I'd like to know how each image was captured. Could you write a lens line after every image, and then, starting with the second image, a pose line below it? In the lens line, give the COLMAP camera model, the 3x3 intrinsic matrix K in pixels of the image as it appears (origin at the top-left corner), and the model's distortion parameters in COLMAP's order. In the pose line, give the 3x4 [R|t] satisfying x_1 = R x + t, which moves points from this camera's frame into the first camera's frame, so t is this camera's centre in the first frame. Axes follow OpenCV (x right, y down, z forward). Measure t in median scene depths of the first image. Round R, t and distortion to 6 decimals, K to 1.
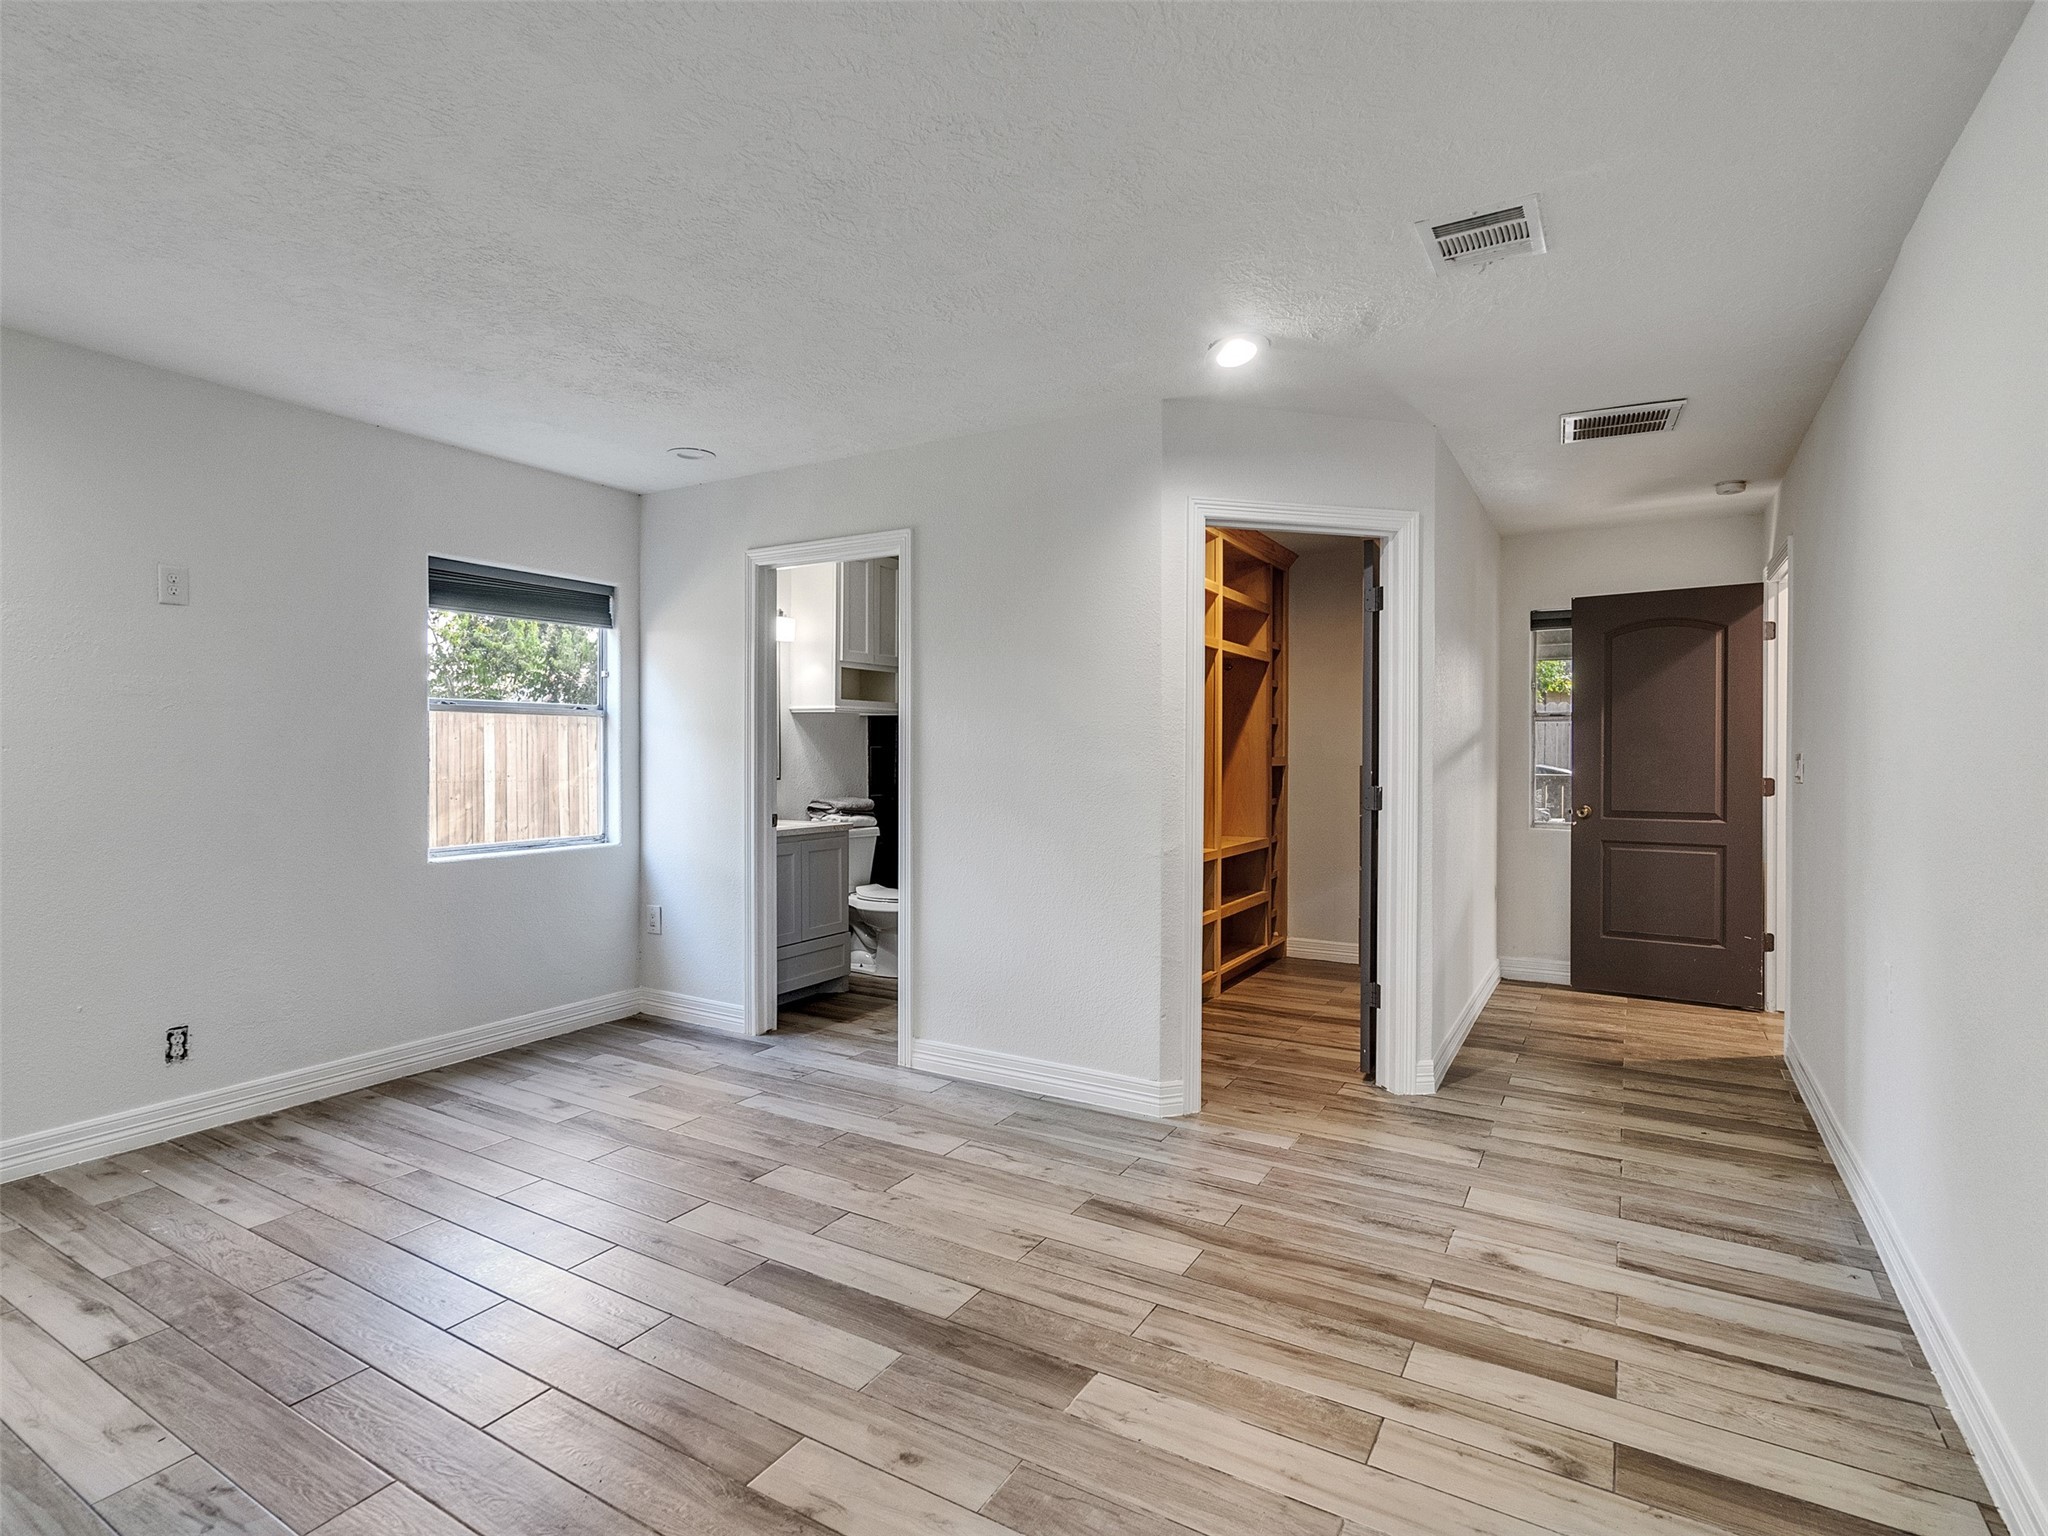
lens RADIAL K [[1040.5, 0, 1021.5], [0, 1040.5, 763.5], [0, 0, 1]] dist [-0.002917, -0.000076]
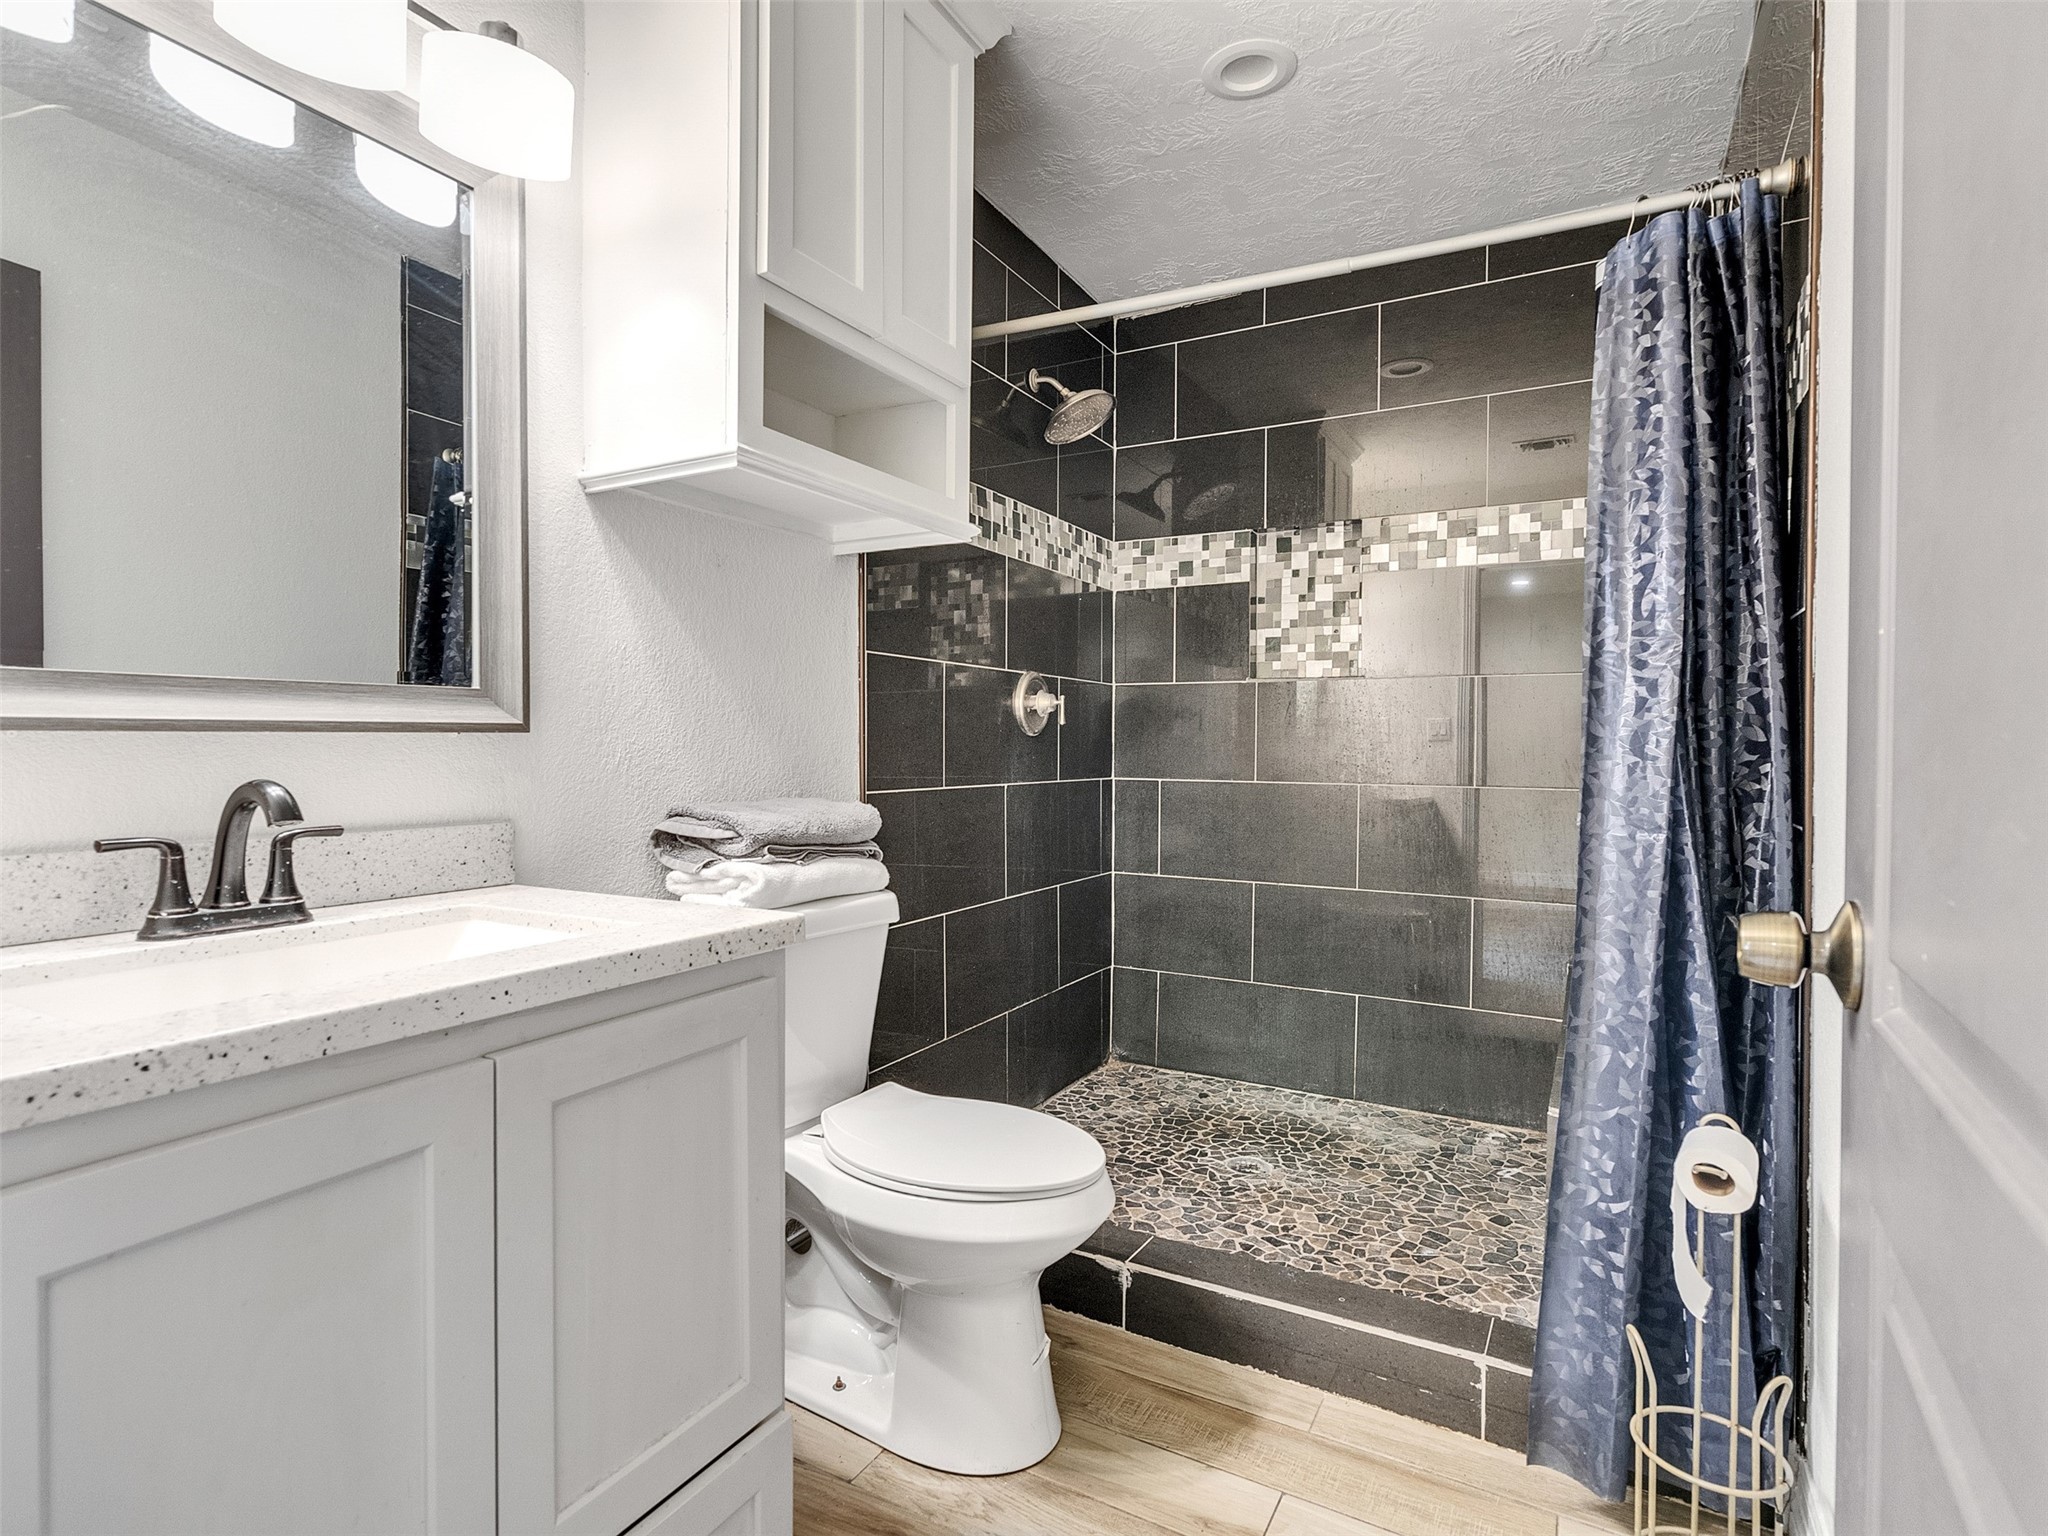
lens RADIAL K [[1040.5, 0, 1020.4], [0, 1040.5, 760.5], [0, 0, 1]] dist [-0.002917, -0.000076]
pose [[0.999531, 0.003673, 0.030402, -0.139801], [-0.003698, 0.999993, 0.000777, 0.026867], [-0.030399, -0.000889, 0.999537, 0.881781]]
